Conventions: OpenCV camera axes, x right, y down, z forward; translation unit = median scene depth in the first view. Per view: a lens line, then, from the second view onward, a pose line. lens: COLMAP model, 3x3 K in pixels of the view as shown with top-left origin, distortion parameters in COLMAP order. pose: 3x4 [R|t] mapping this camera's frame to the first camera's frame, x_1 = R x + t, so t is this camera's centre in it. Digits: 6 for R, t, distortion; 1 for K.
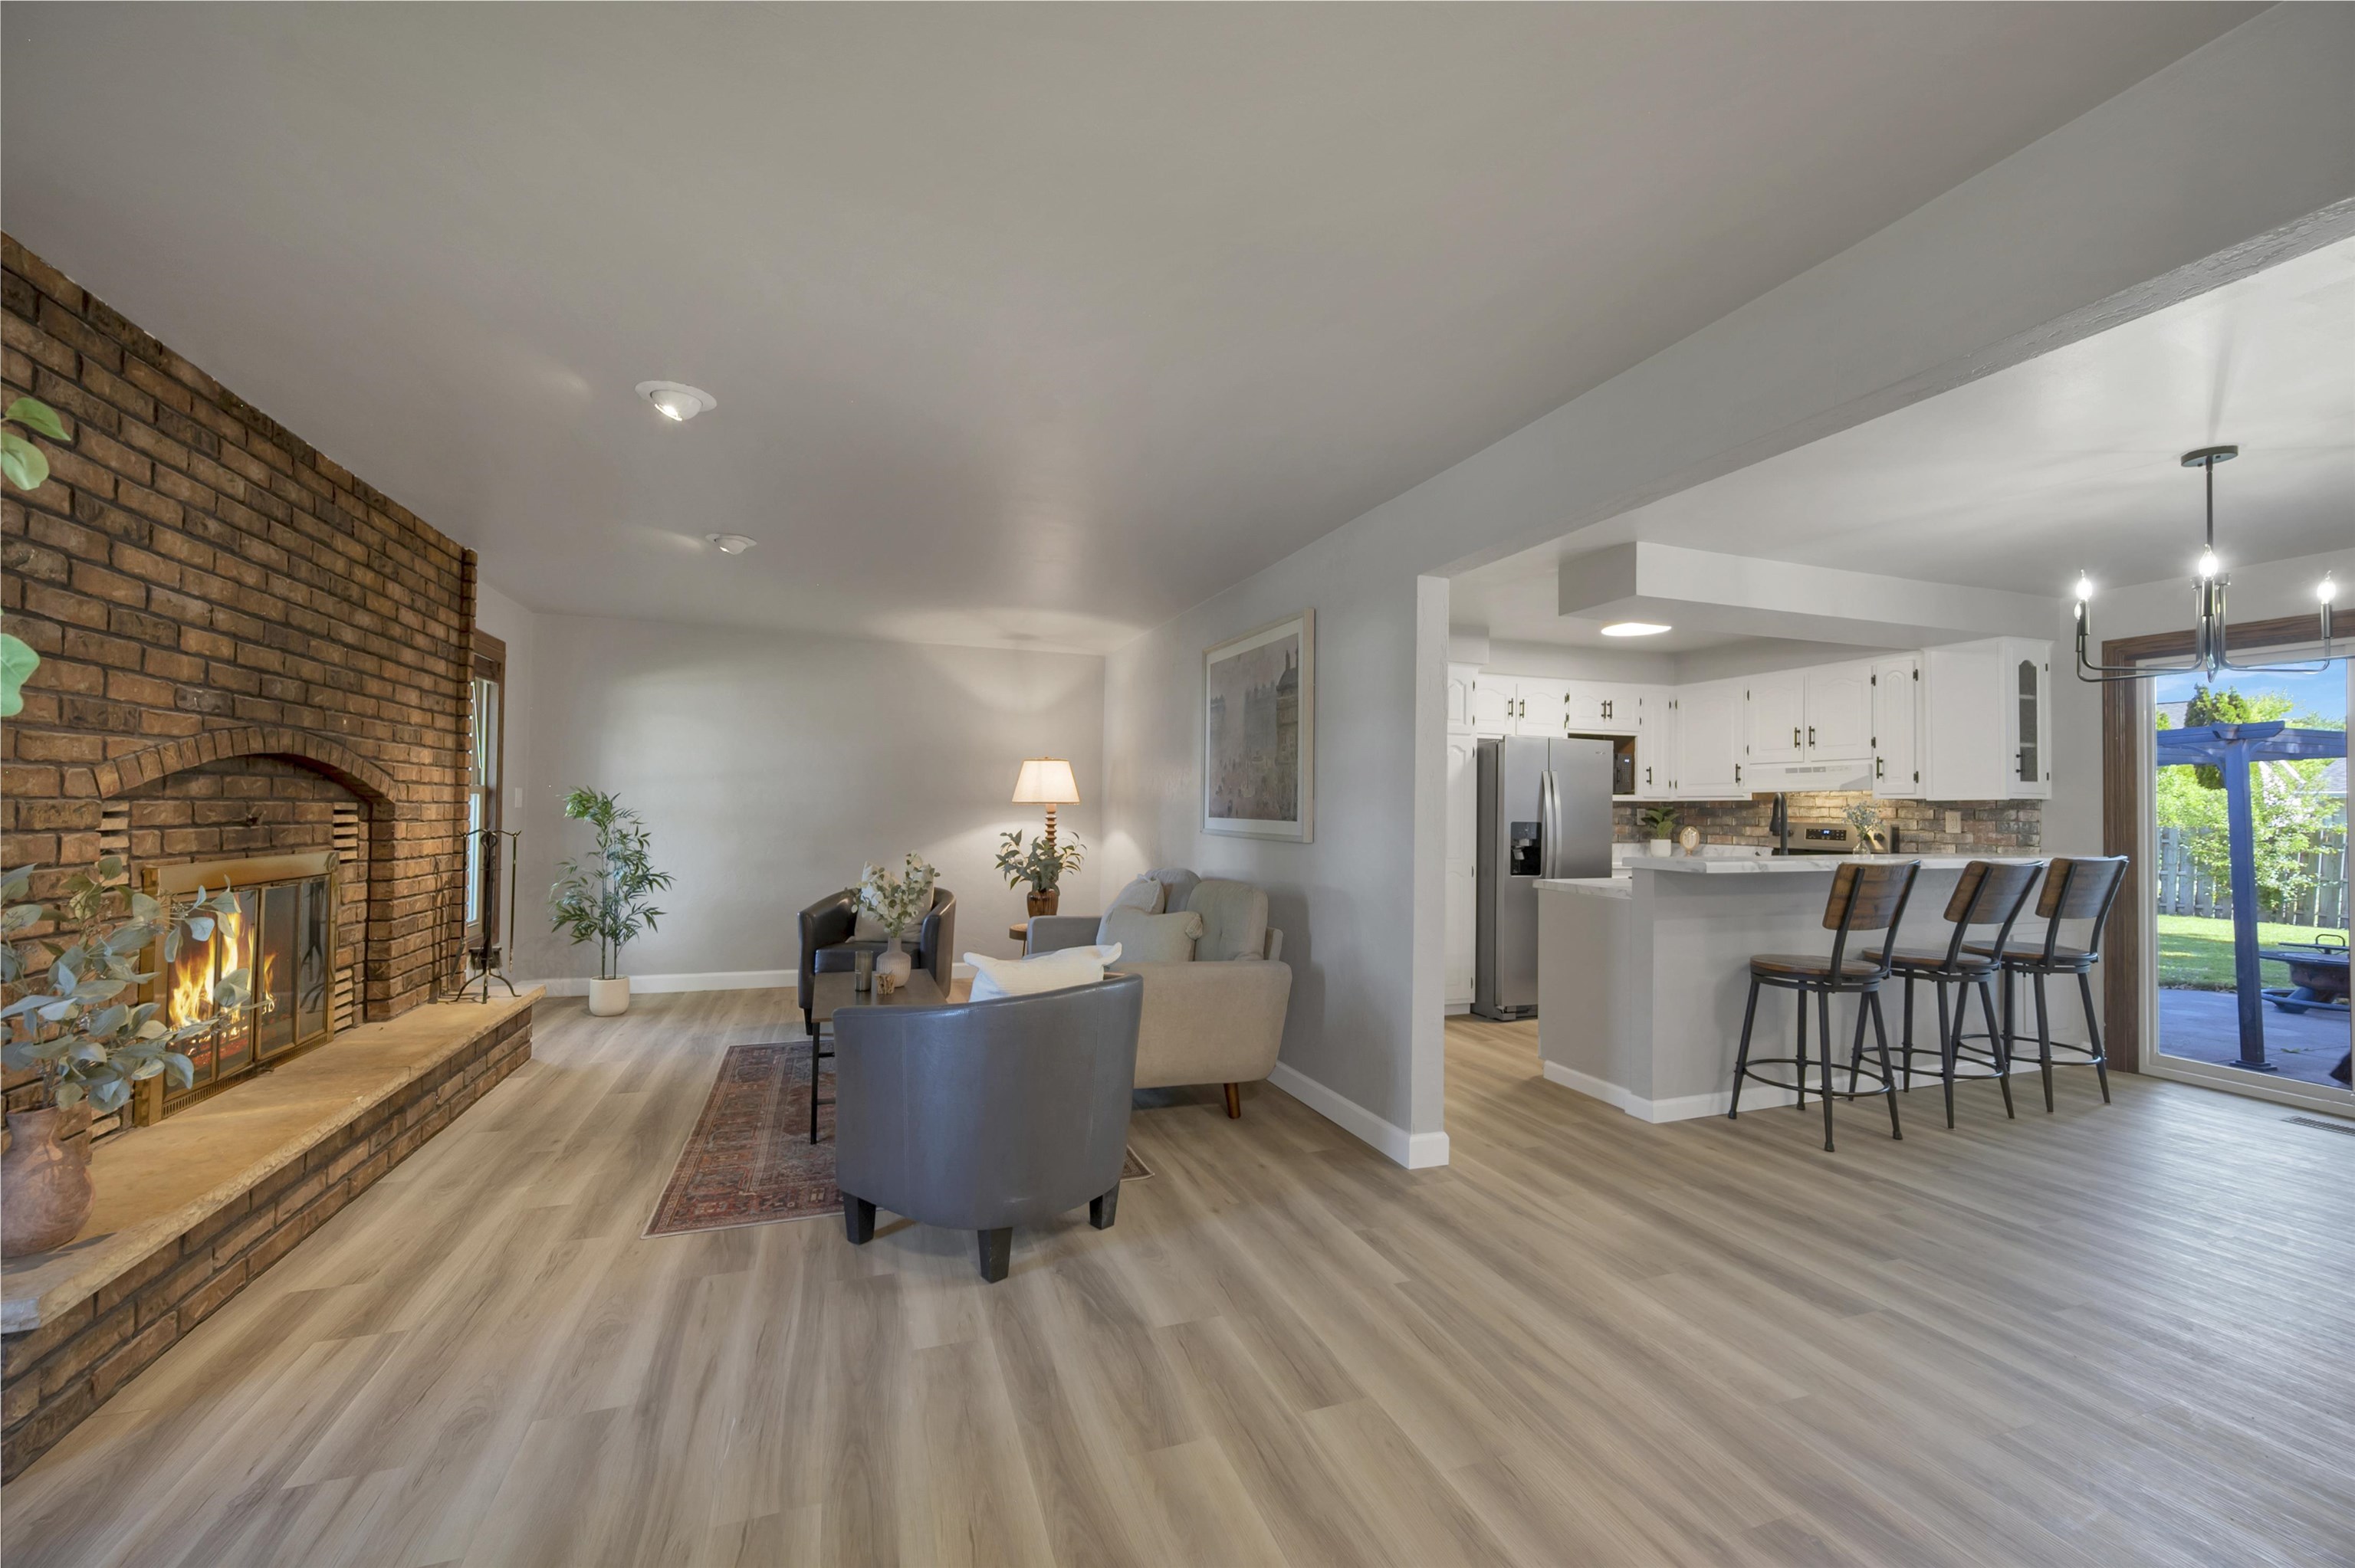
lens RADIAL K [[948.1, 0, 1177.5], [0, 948.1, 784.0], [0, 0, 1]] dist [0.000200, 0.000220]
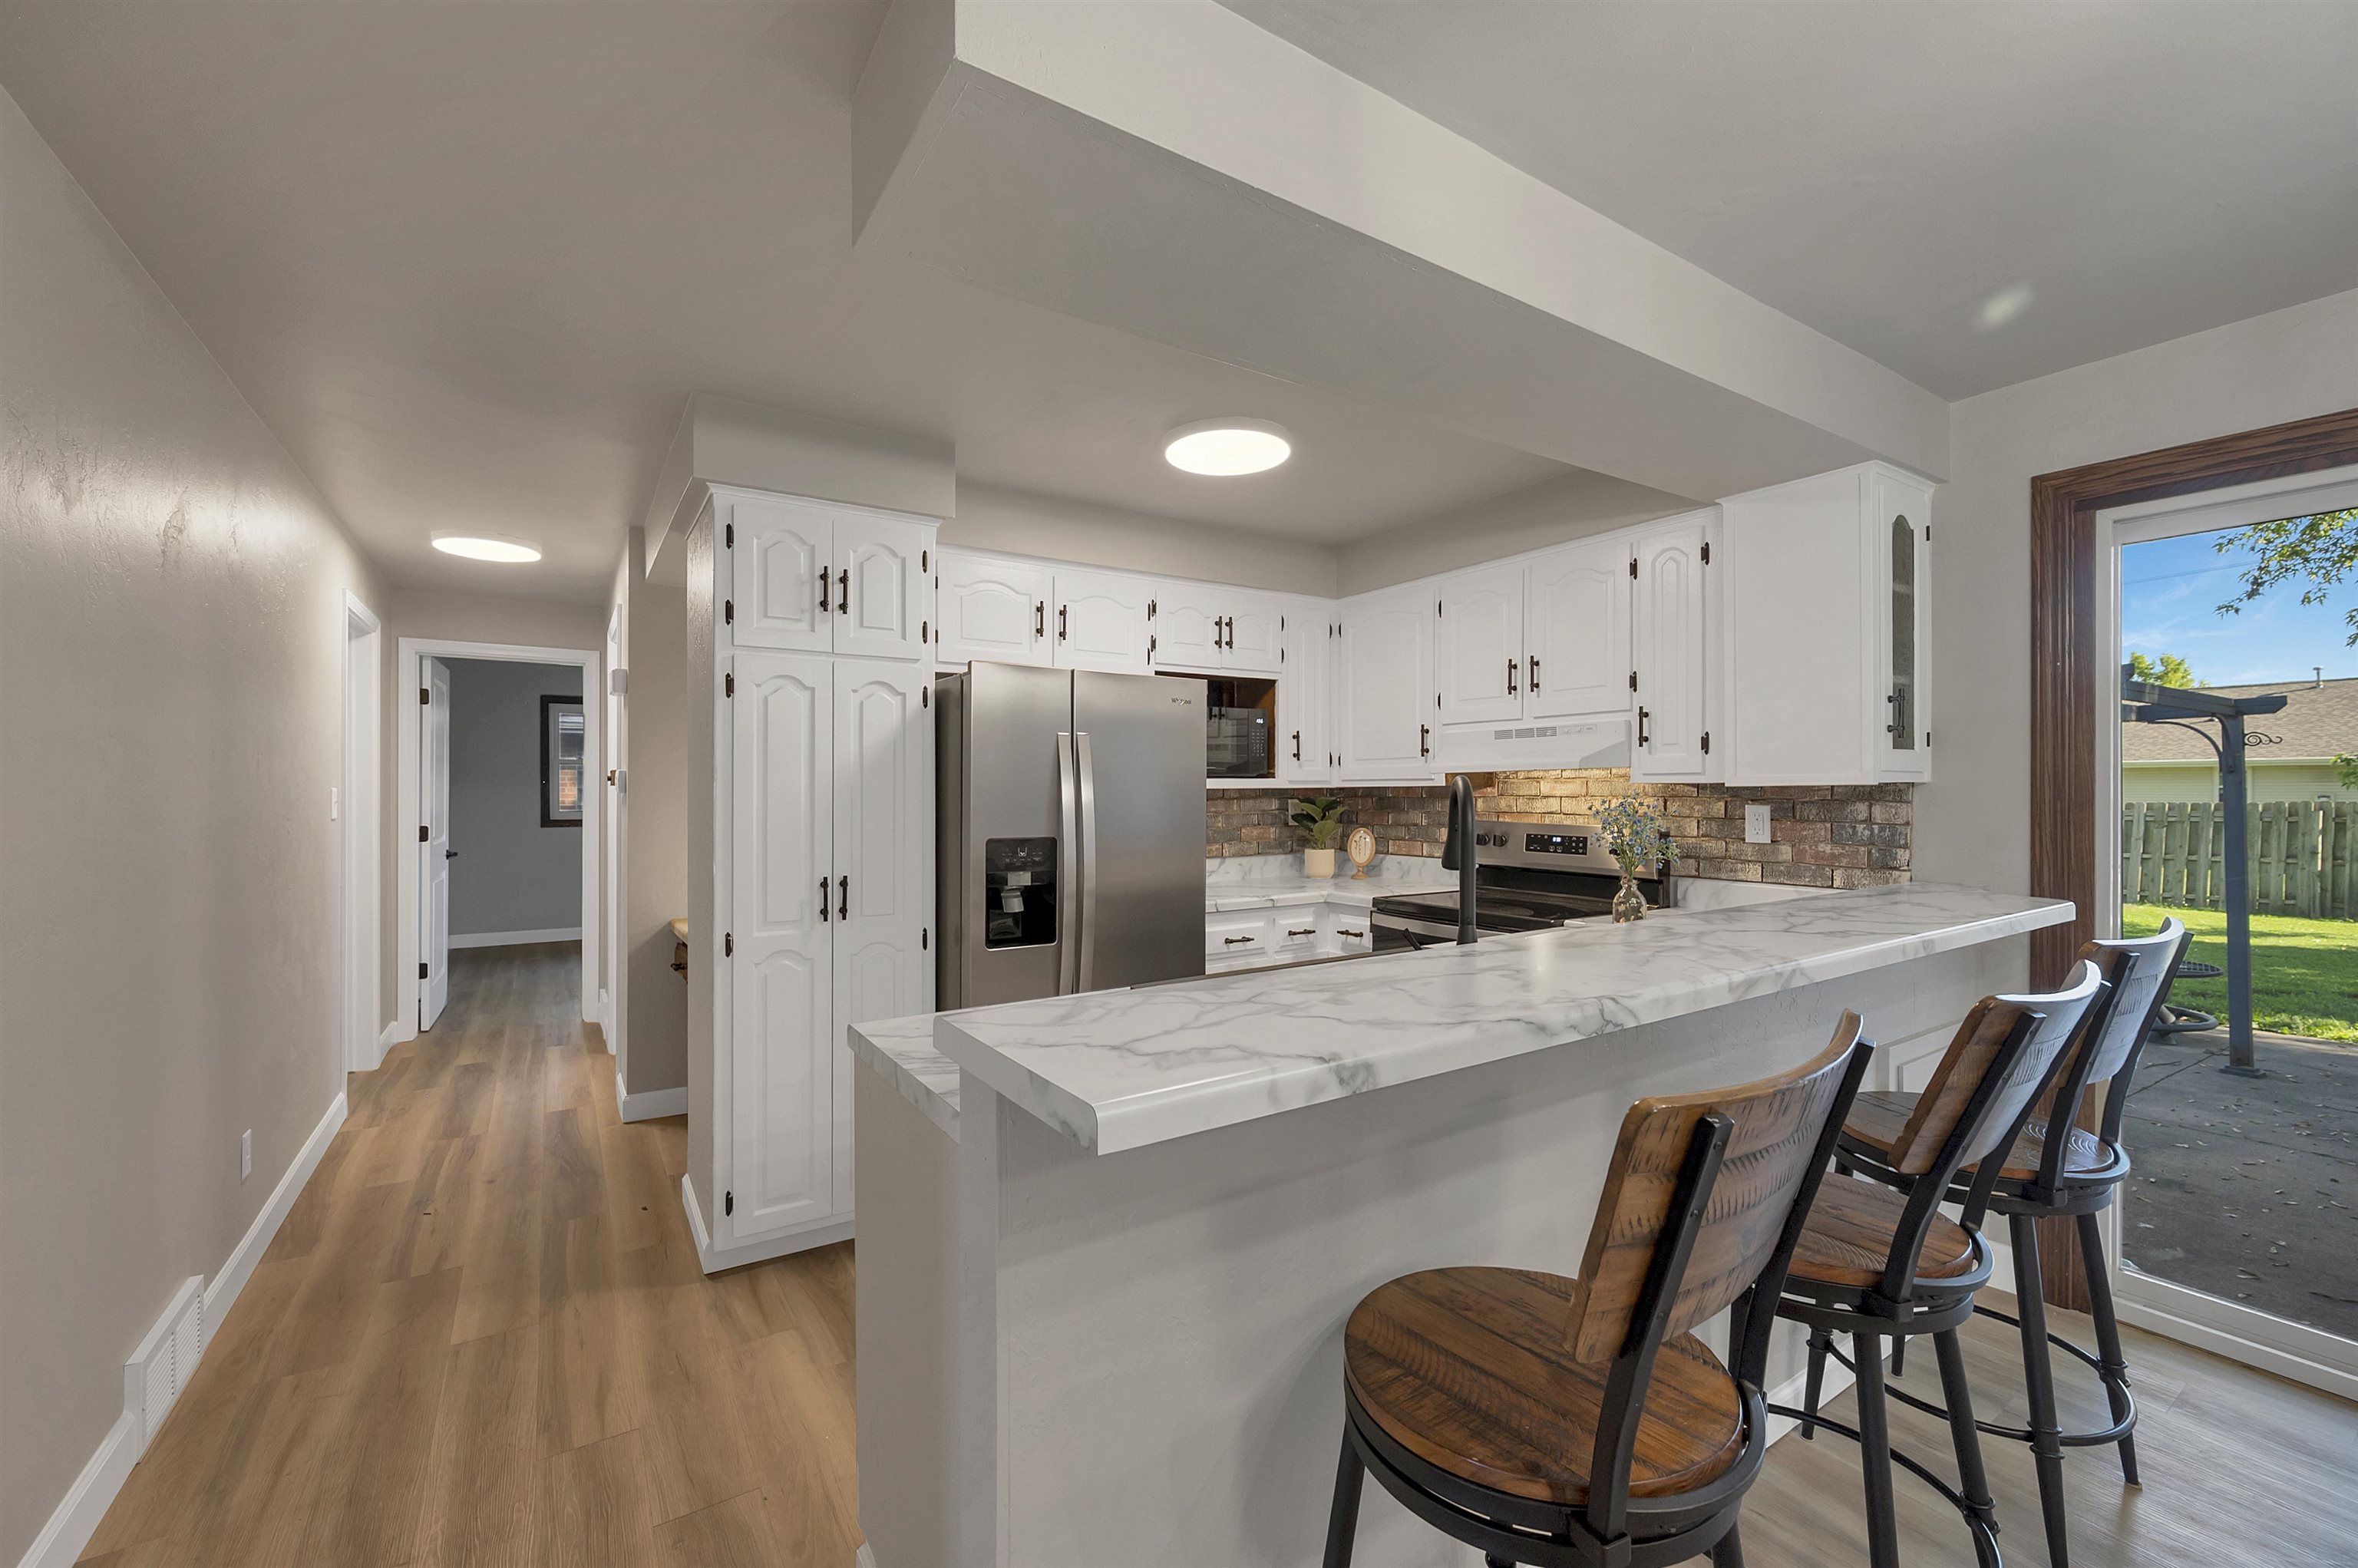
lens RADIAL K [[948.6, 0, 1187.2], [0, 948.6, 787.1], [0, 0, 1]] dist [-0.000417, -0.000155]
pose [[0.972223, -0.014091, 0.233632, 0.578823], [0.008285, 0.999632, 0.025814, 0.002307], [-0.233910, -0.023161, 0.971982, 0.860679]]
